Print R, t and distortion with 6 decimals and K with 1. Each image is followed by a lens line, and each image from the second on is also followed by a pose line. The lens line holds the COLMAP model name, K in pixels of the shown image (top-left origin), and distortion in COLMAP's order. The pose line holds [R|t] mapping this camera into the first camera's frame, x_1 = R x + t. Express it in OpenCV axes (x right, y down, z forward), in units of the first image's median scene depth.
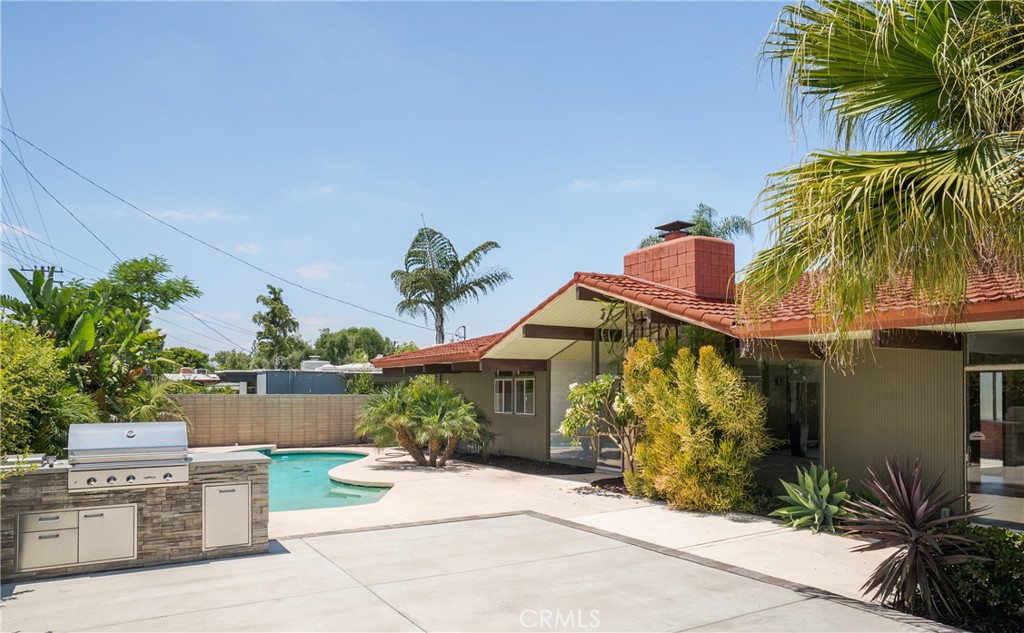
lens RADIAL K [[658.6, 0, 510.3], [0, 658.6, 384.5], [0, 0, 1]] dist [-0.024118, 0.001013]
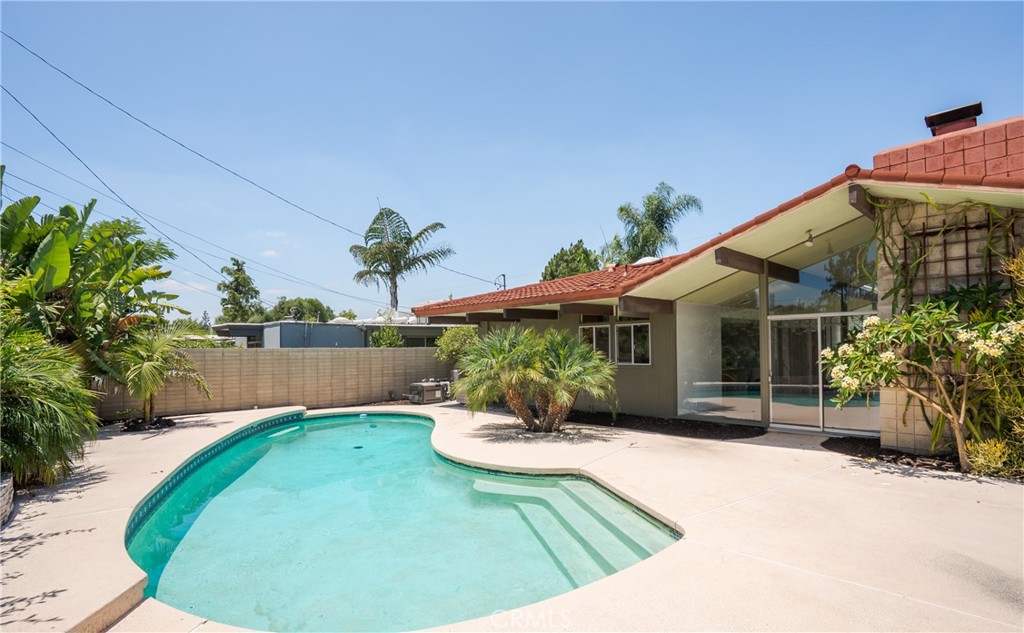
lens RADIAL K [[493.5, 0, 515.4], [0, 493.5, 336.9], [0, 0, 1]] dist [-0.029101, 0.001101]
pose [[0.981406, -0.008721, 0.191747, -0.245395], [0.011369, 0.999855, -0.012714, 0.014334], [-0.191608, 0.014657, 0.981362, 0.368399]]
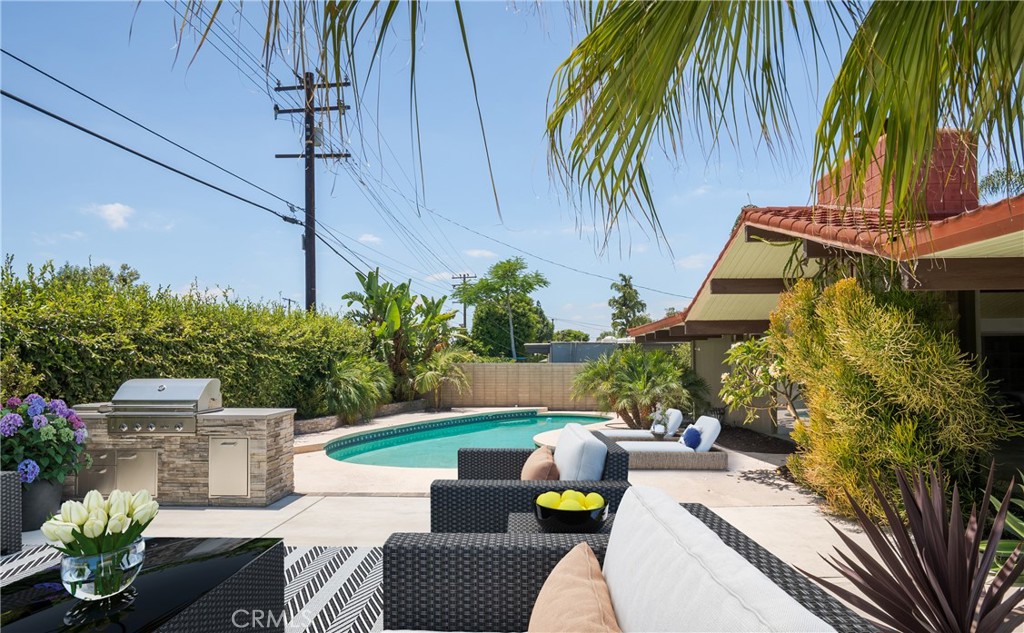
lens RADIAL K [[571.7, 0, 516.8], [0, 571.7, 336.5], [0, 0, 1]] dist [-0.028857, -0.000118]
pose [[0.839124, -0.031483, -0.543028, 0.165501], [0.010998, 0.999101, -0.040930, 0.010769], [0.543828, 0.028373, 0.838717, 0.167535]]
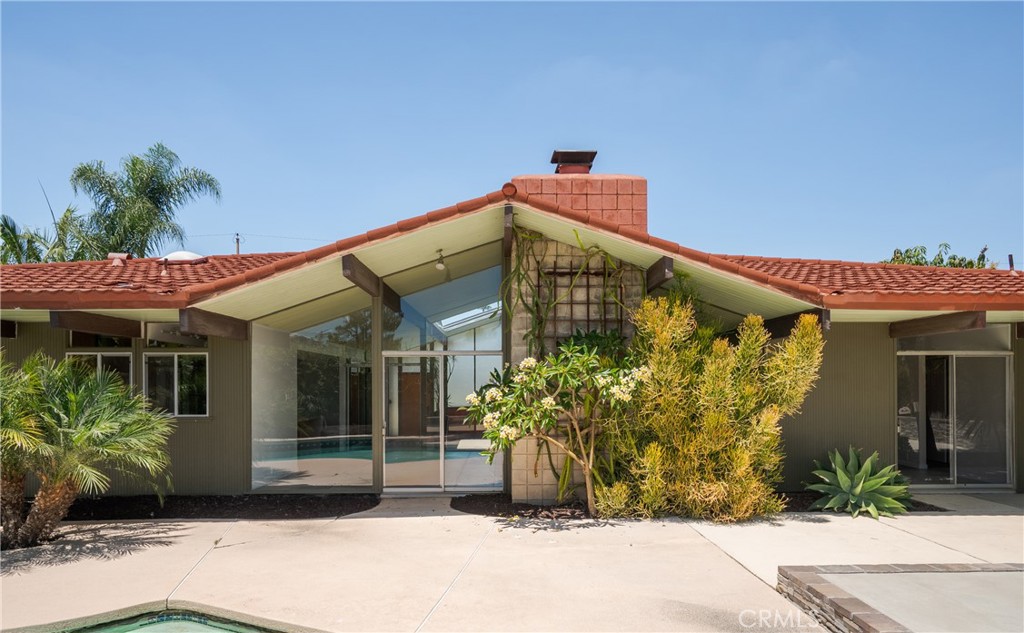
lens RADIAL K [[658.6, 0, 510.3], [0, 658.6, 384.5], [0, 0, 1]] dist [-0.024118, 0.001013]
pose [[0.509182, 0.000021, 0.860659, -0.296172], [-0.005064, 0.999983, 0.002971, 0.014227], [-0.860644, -0.005871, 0.509173, 0.453055]]
